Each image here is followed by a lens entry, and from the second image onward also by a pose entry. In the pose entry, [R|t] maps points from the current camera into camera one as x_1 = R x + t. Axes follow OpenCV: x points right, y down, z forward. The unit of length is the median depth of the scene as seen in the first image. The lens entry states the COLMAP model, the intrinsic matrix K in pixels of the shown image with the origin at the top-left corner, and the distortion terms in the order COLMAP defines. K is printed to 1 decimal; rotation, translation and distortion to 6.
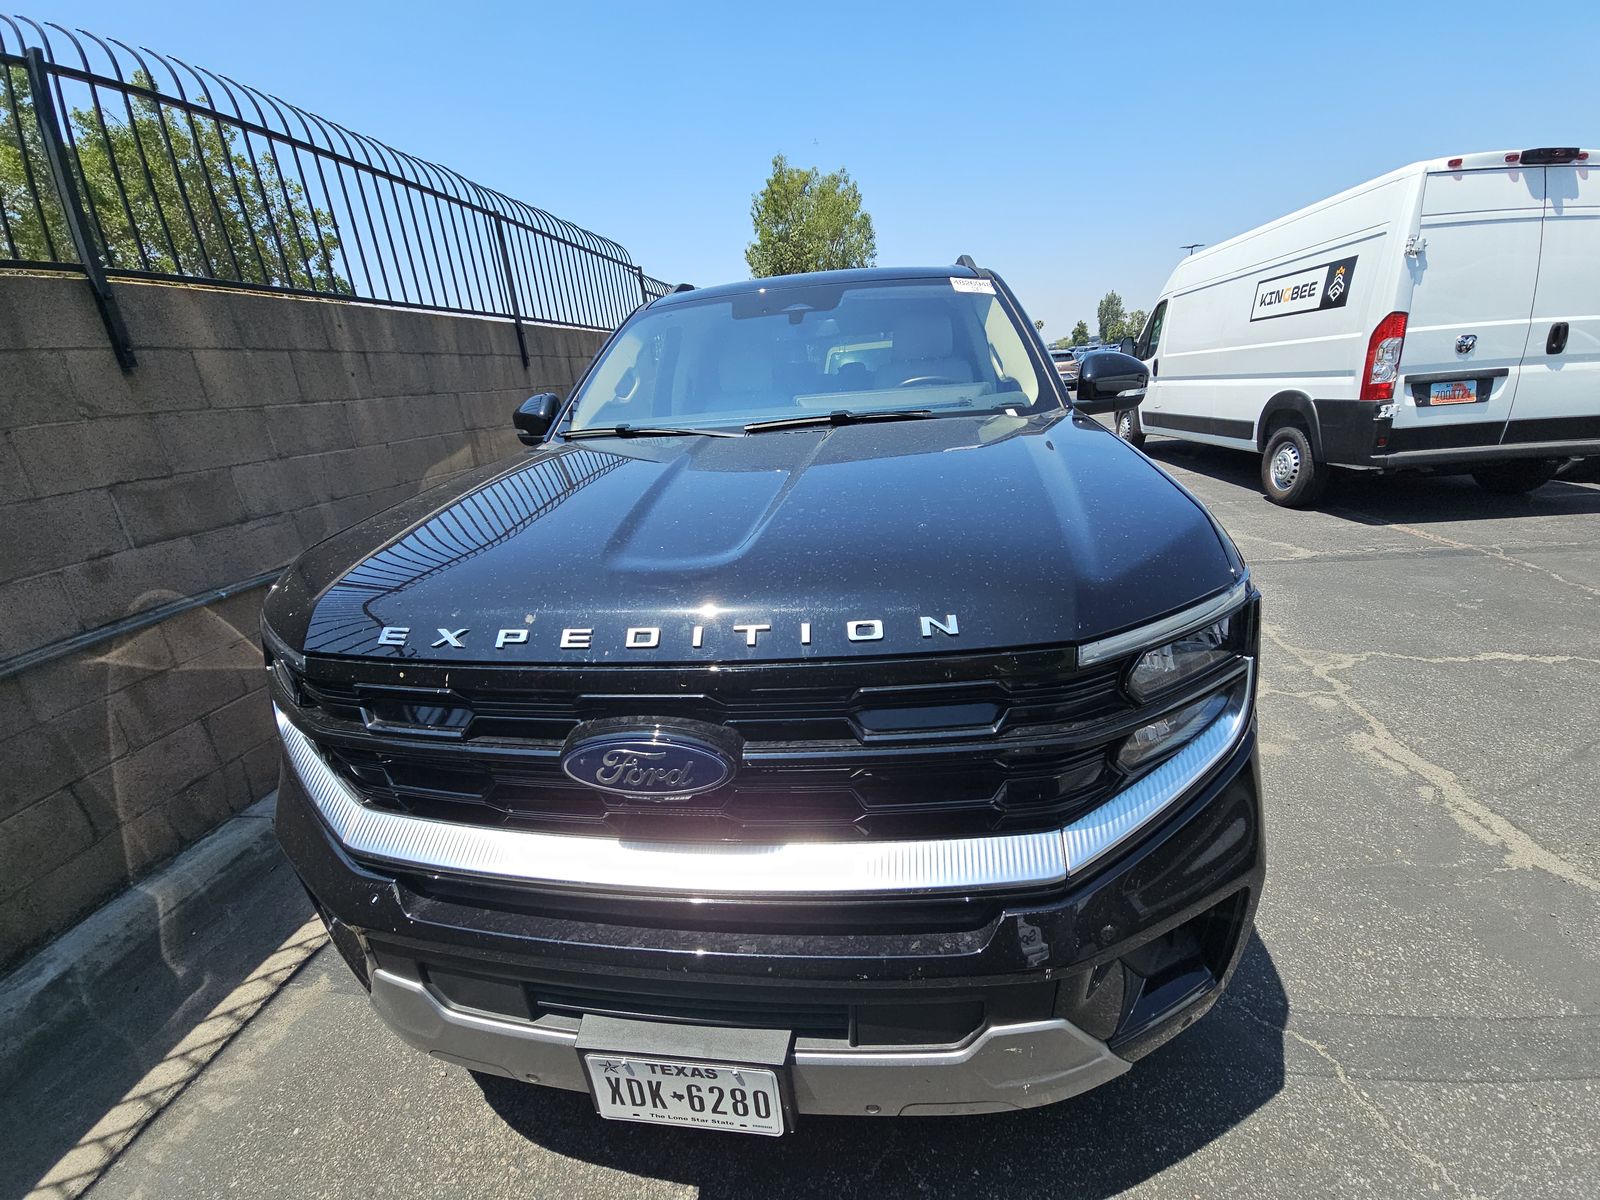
lens RADIAL K [[644.0, 0, 800.0], [0, 644.0, 600.0], [0, 0, 1]] dist [0.000036, -0.007382]
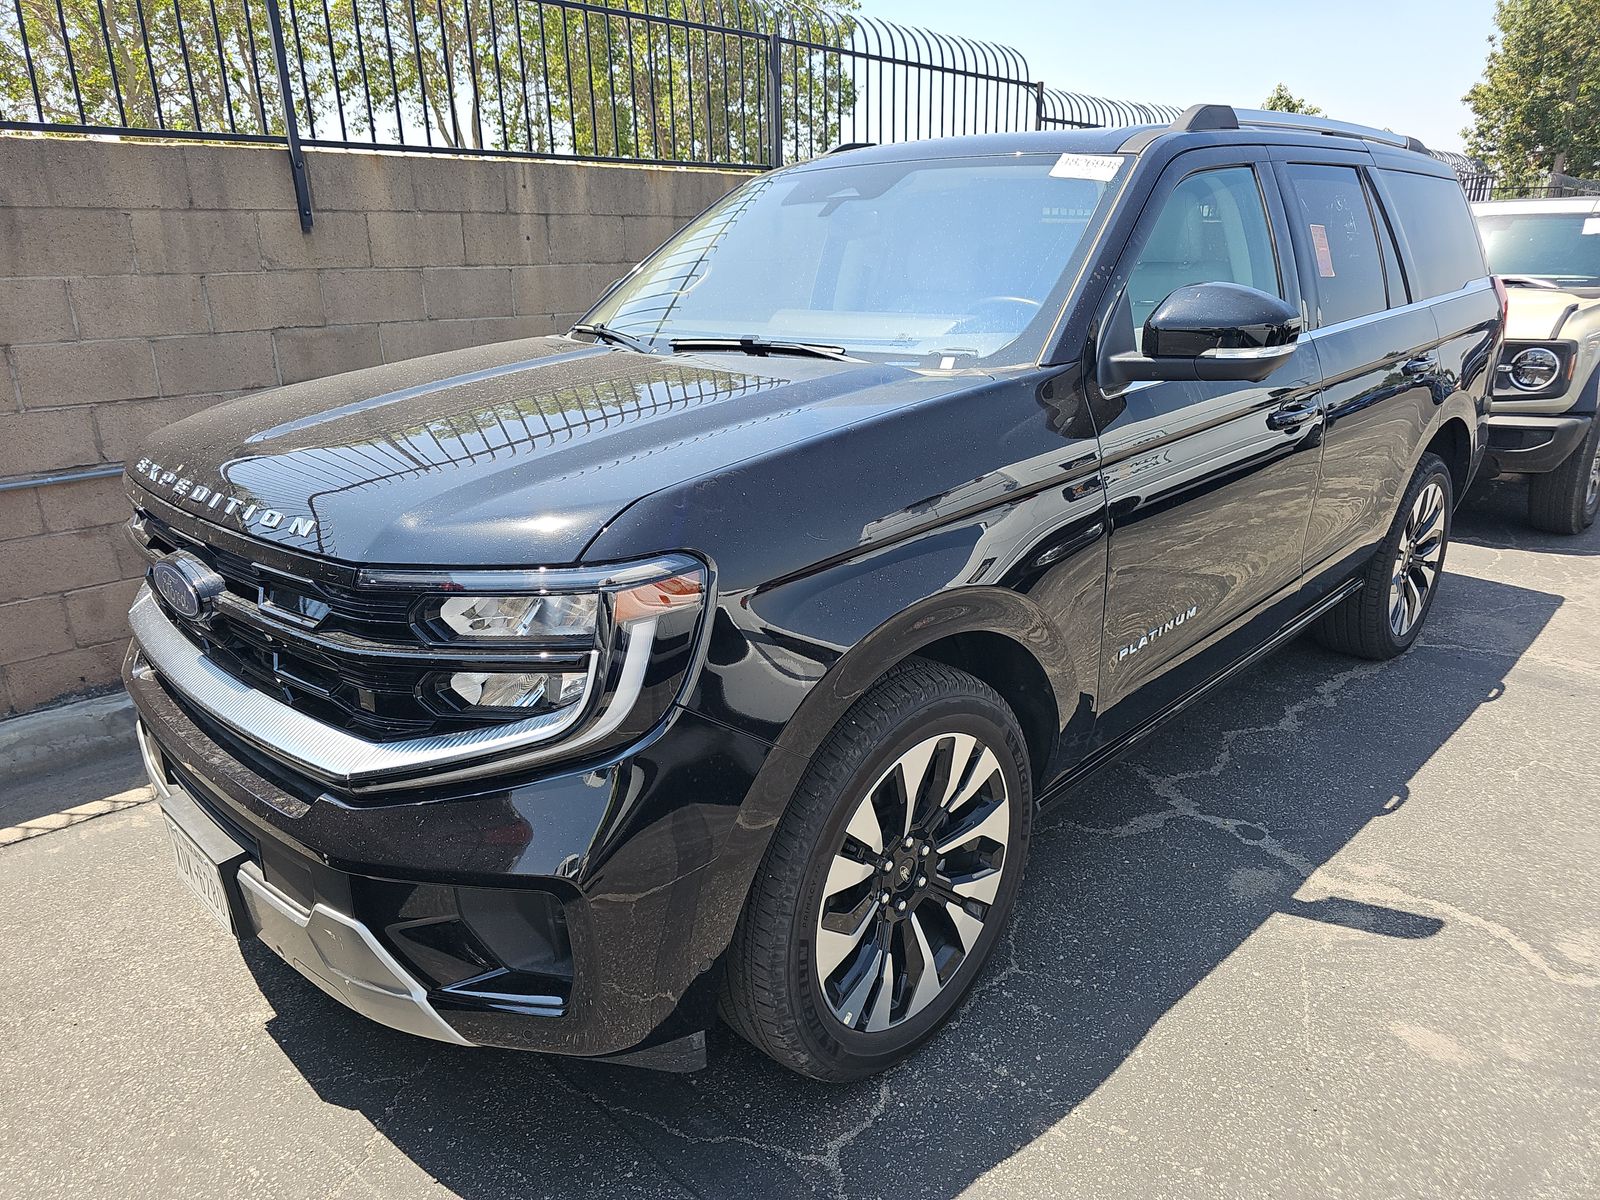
lens RADIAL K [[1055.1, 0, 800.0], [0, 1055.1, 600.0], [0, 0, 1]] dist [0.002904, 0.004343]
pose [[0.803528, 0.243977, -0.542972, 0.751251], [-0.239127, 0.967612, 0.080906, -0.076676], [0.545125, 0.064829, 0.835845, -0.046772]]
